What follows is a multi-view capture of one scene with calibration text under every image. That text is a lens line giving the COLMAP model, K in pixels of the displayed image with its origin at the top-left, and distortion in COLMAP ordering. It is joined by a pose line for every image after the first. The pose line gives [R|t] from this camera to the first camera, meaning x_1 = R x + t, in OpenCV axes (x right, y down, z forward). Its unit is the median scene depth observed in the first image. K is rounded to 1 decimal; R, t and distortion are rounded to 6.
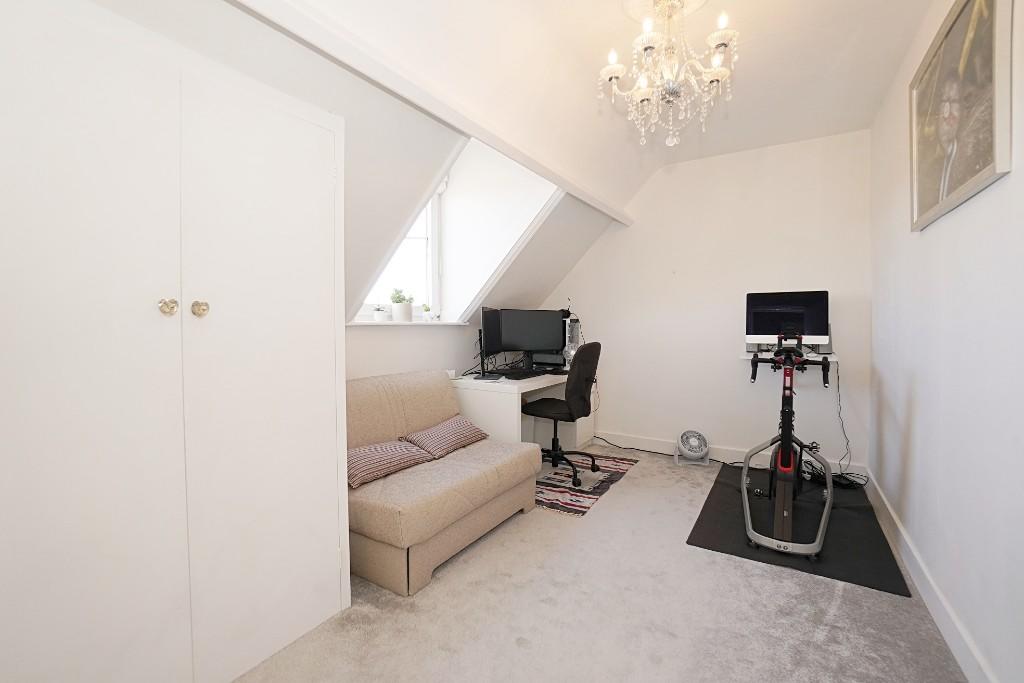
lens RADIAL K [[456.7, 0, 505.9], [0, 456.7, 332.8], [0, 0, 1]] dist [-0.058470, 0.024134]
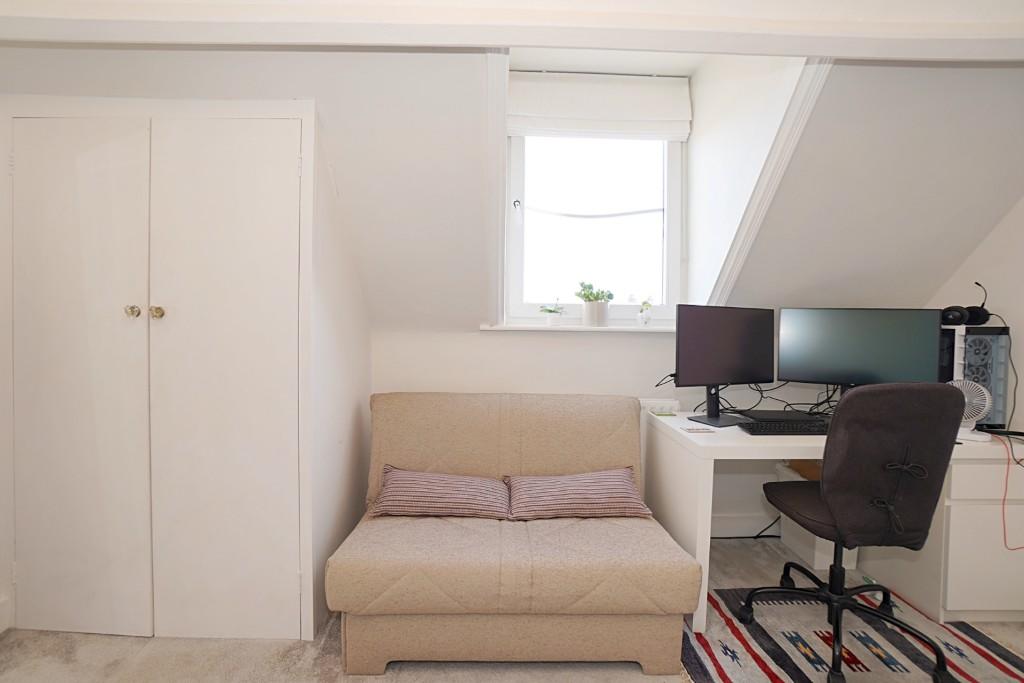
lens RADIAL K [[473.1, 0, 507.5], [0, 473.1, 332.8], [0, 0, 1]] dist [-0.067744, 0.027507]
pose [[0.543495, 0.027022, -0.838977, 0.356150], [-0.032611, 0.999407, 0.011063, -0.018144], [0.838779, 0.021347, 0.544054, 0.466322]]
